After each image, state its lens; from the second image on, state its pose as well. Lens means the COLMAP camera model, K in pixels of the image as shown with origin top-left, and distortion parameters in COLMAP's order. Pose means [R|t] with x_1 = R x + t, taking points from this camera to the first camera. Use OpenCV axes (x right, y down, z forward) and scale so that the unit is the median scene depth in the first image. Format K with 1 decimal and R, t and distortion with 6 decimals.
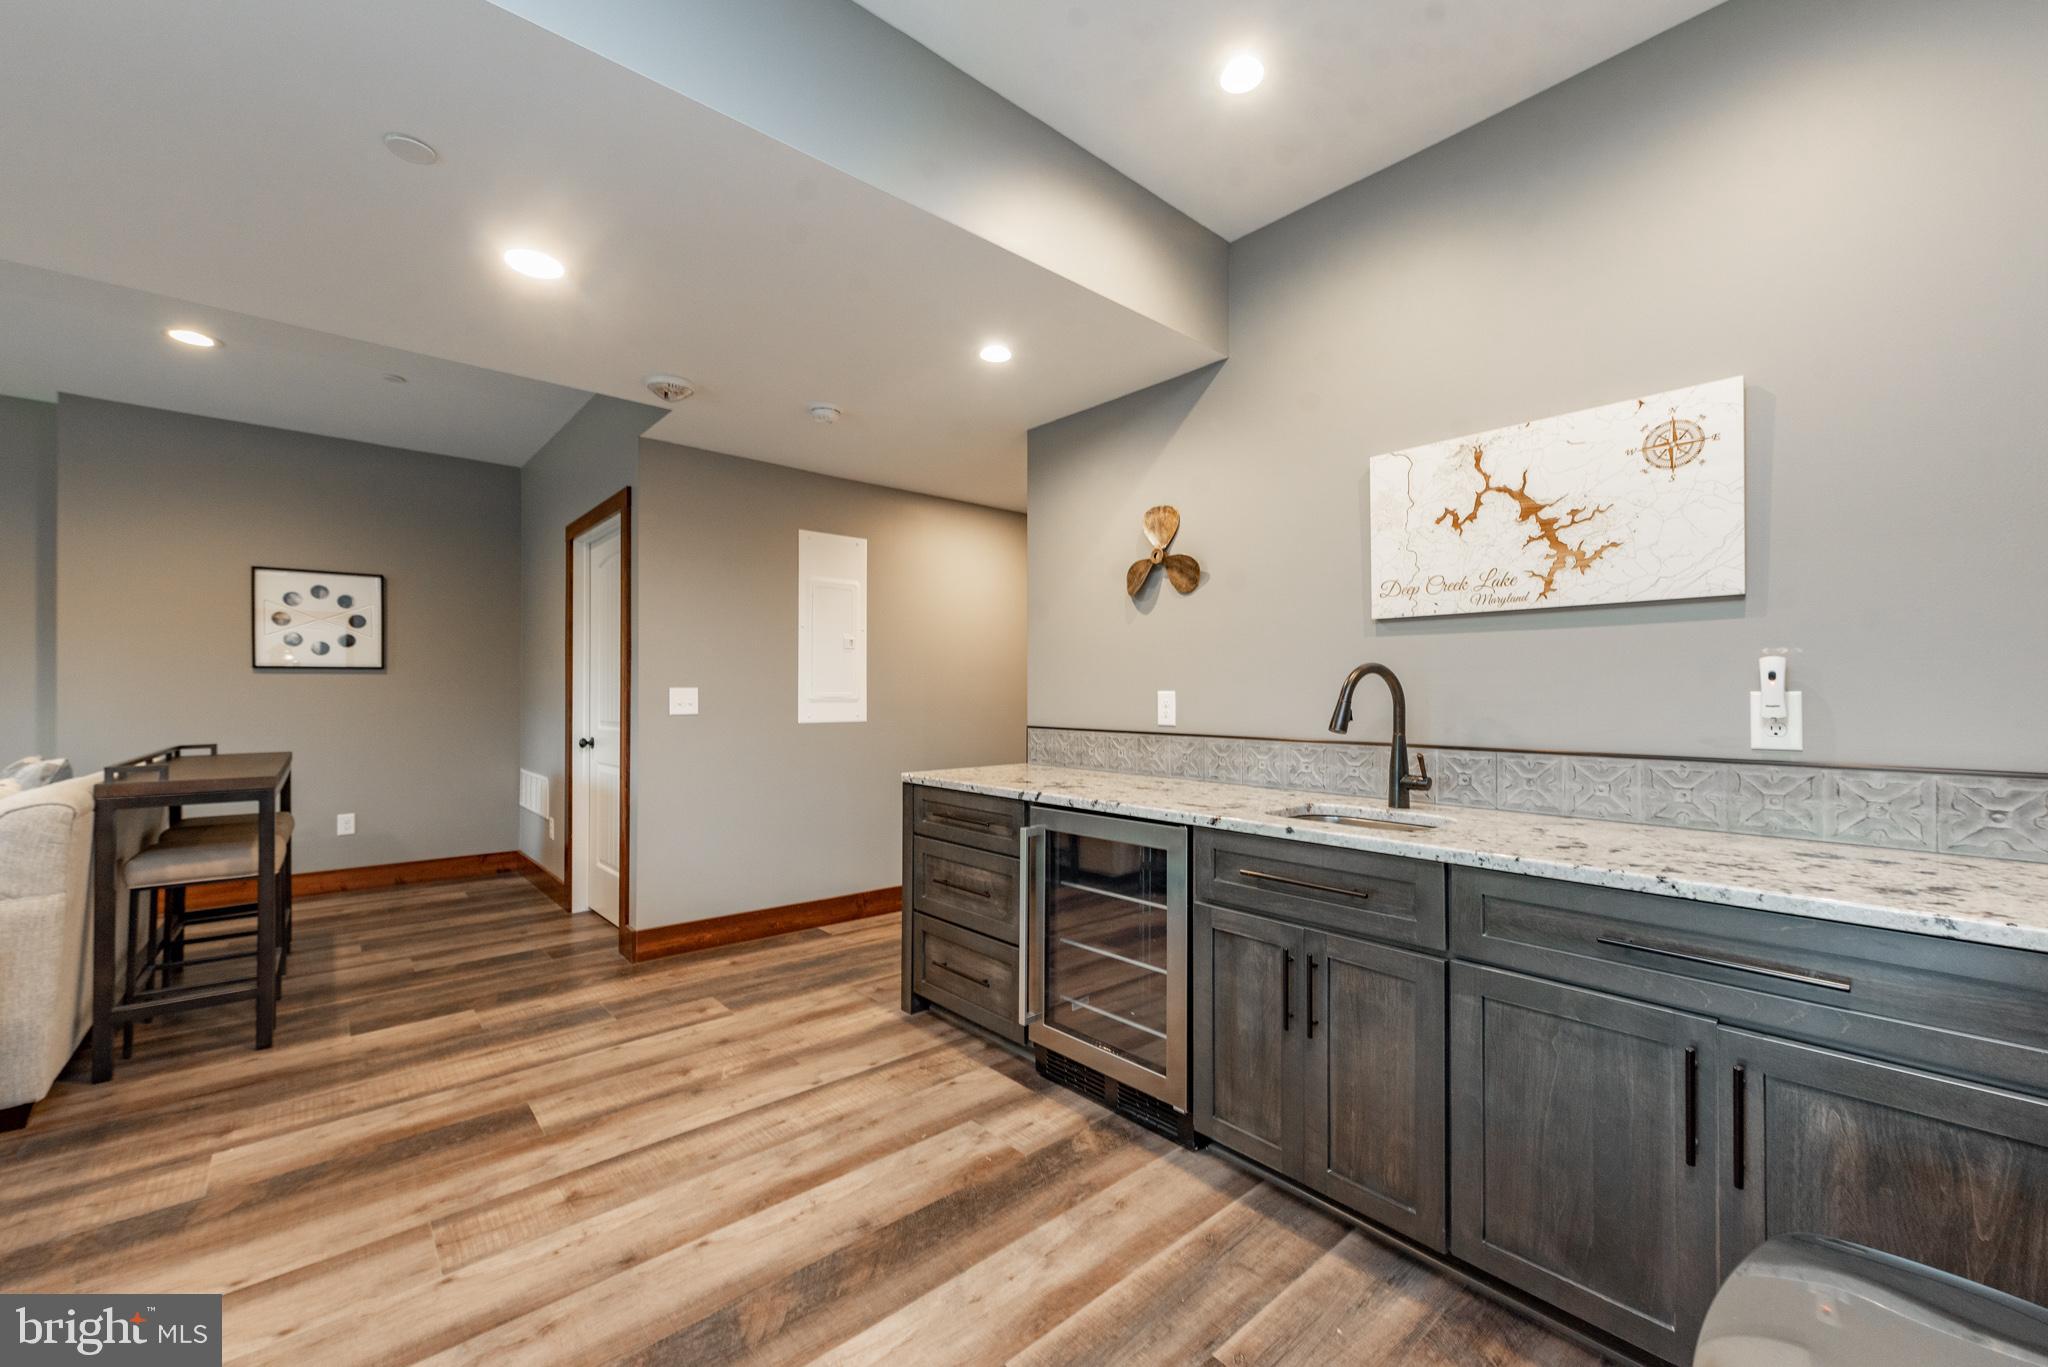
lens RADIAL K [[800.8, 0, 1006.9], [0, 800.8, 684.2], [0, 0, 1]] dist [0.011725, -0.000391]
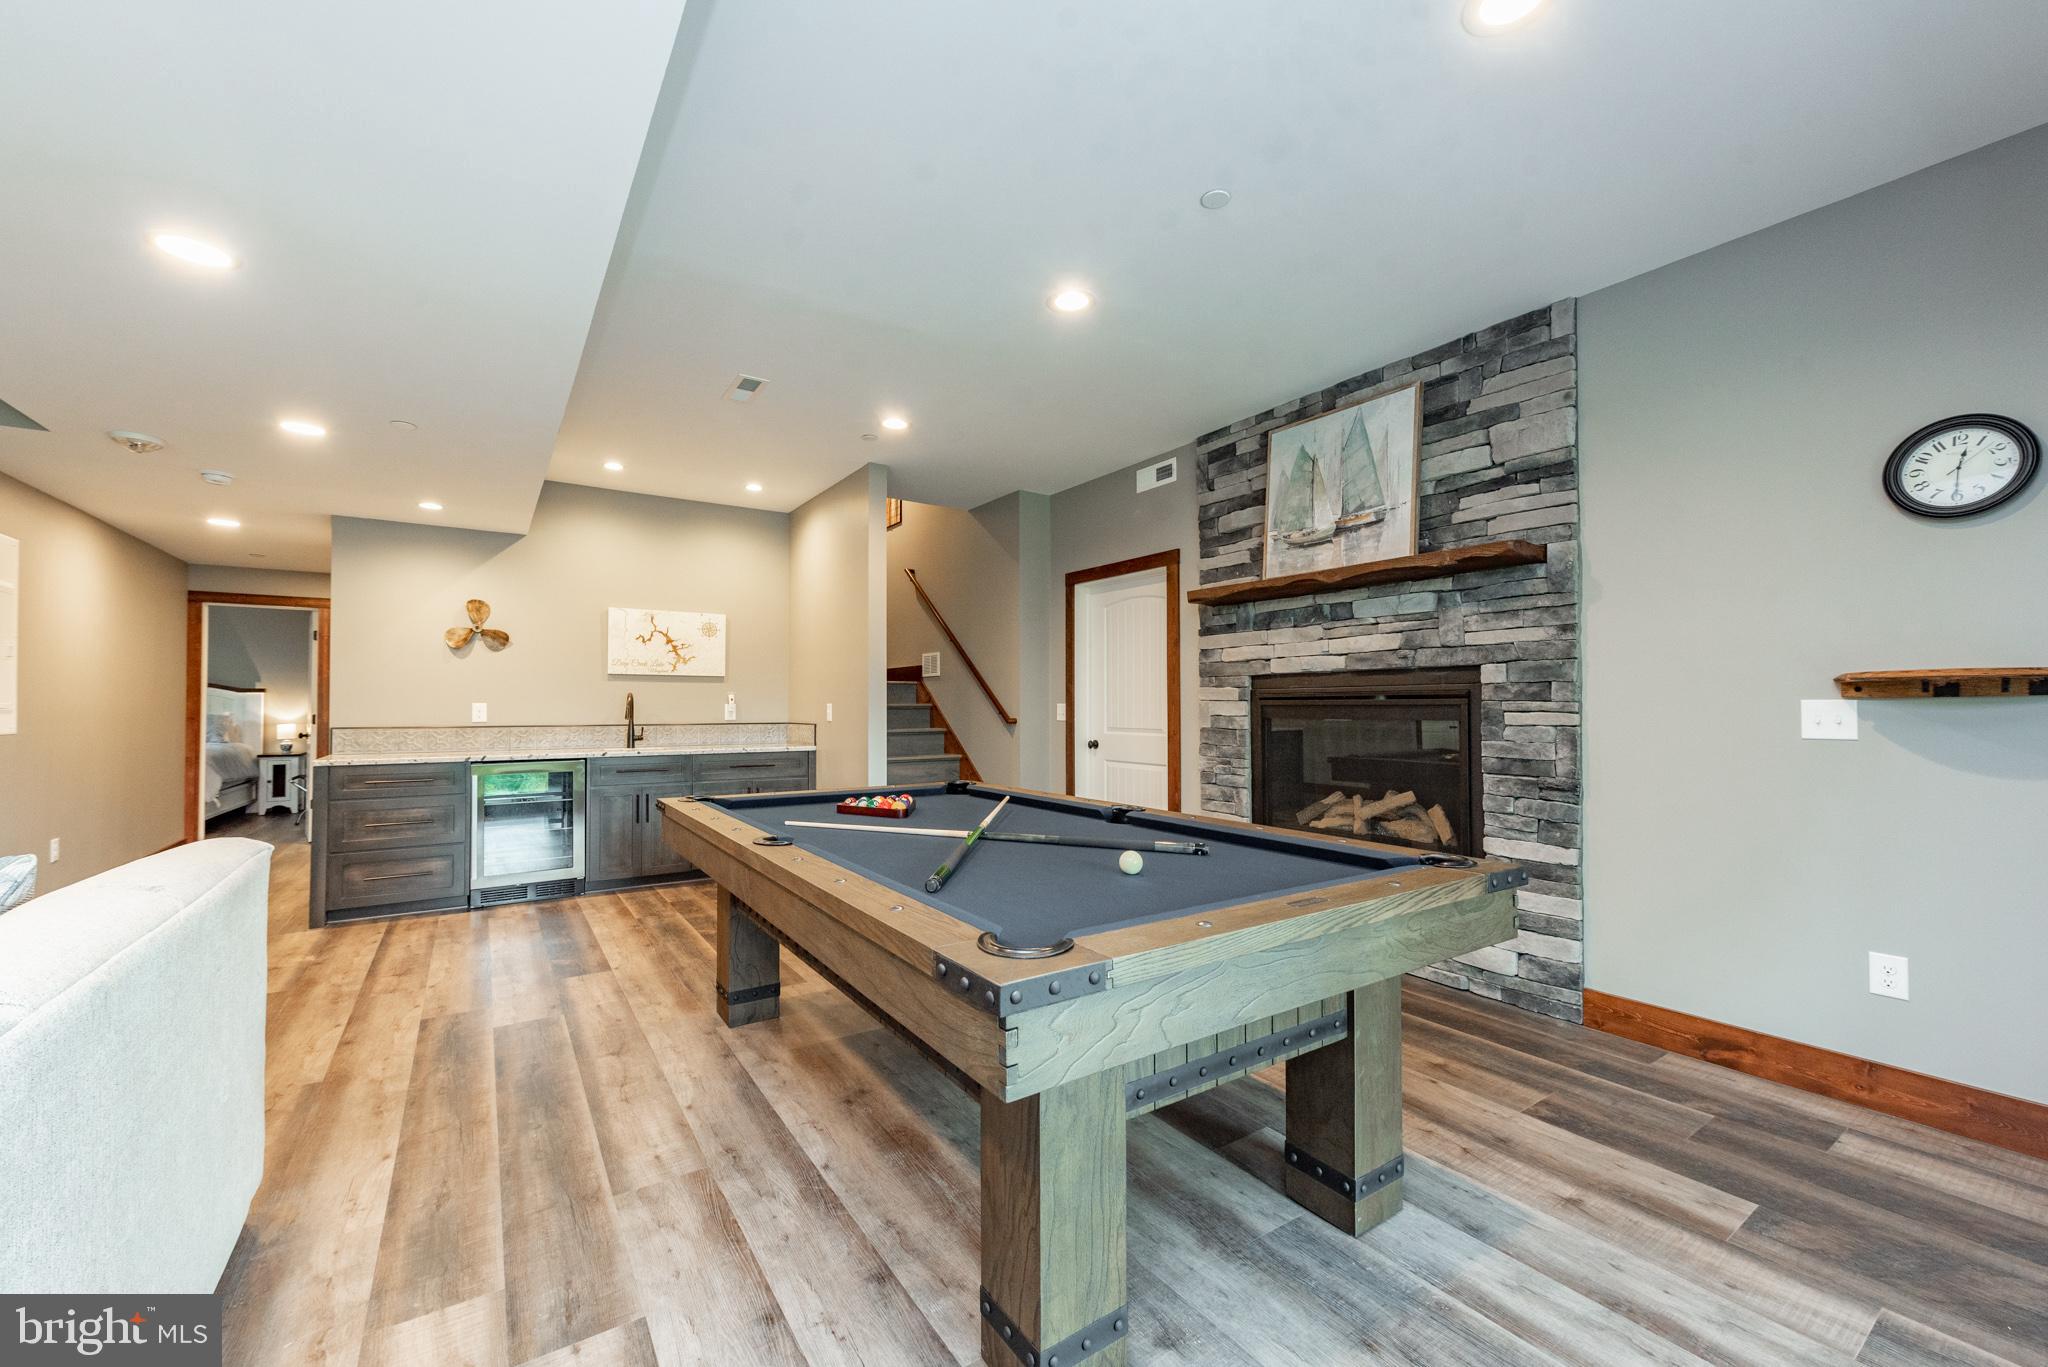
lens RADIAL K [[799.3, 0, 1023.3], [0, 799.3, 695.2], [0, 0, 1]] dist [0.007017, -0.000274]
pose [[0.113944, 0.013782, 0.993392, -1.547091], [-0.013412, 0.999834, -0.012333, -0.001704], [-0.993397, -0.011918, 0.114110, -0.437200]]
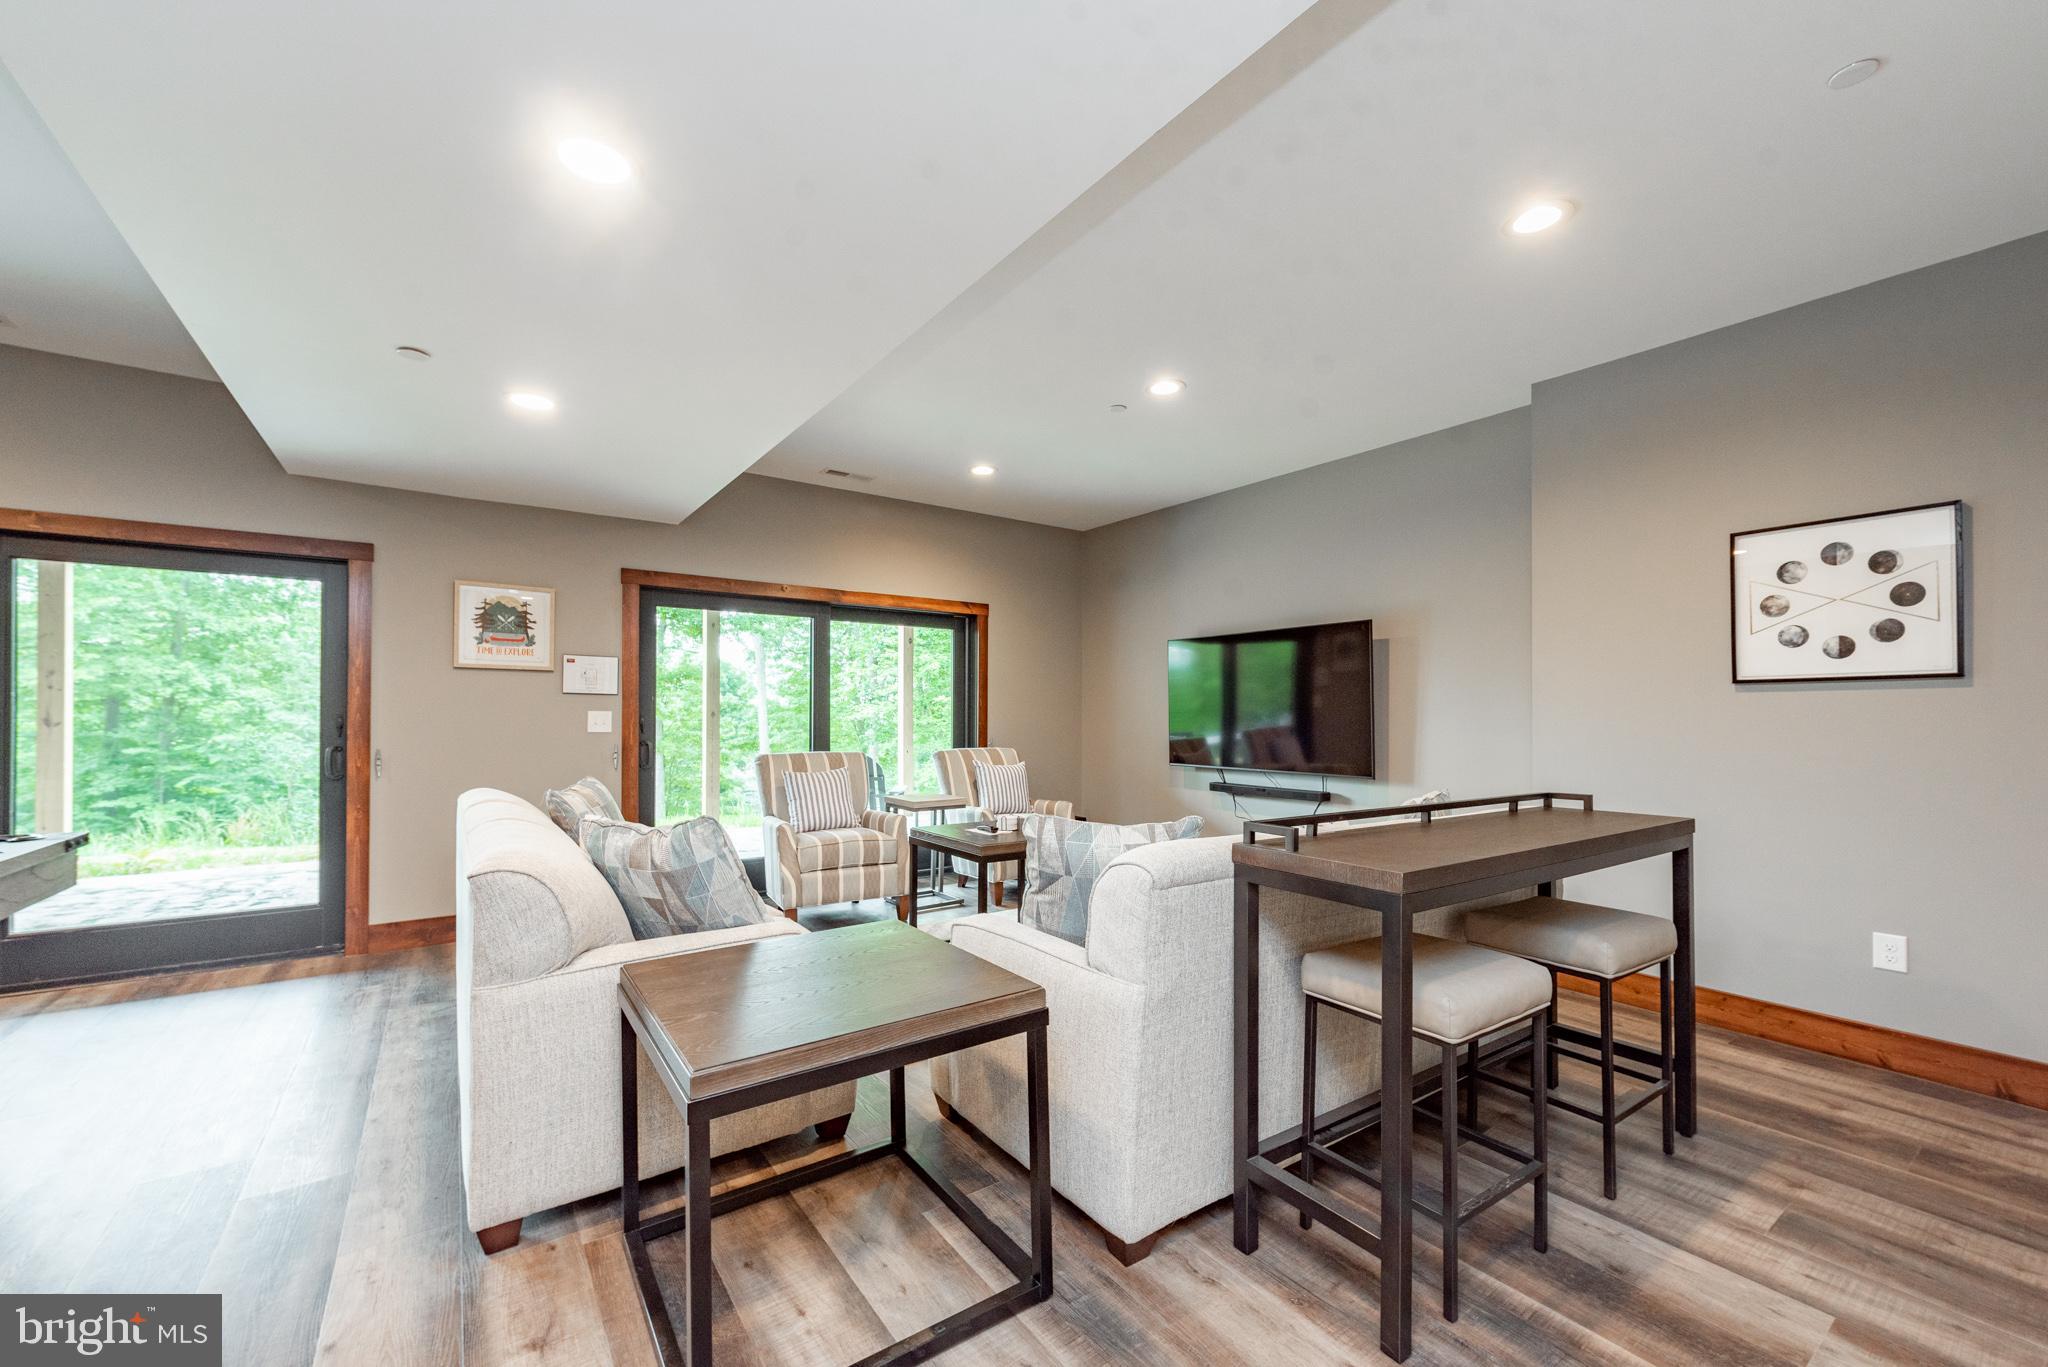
lens RADIAL K [[802.8, 0, 1016.3], [0, 802.8, 720.3], [0, 0, 1]] dist [-0.000163, 0.000137]
pose [[-0.105413, 0.005876, -0.994411, -0.338890], [0.007199, 0.999961, 0.005145, 0.004026], [0.994402, -0.006616, -0.105451, 0.800300]]
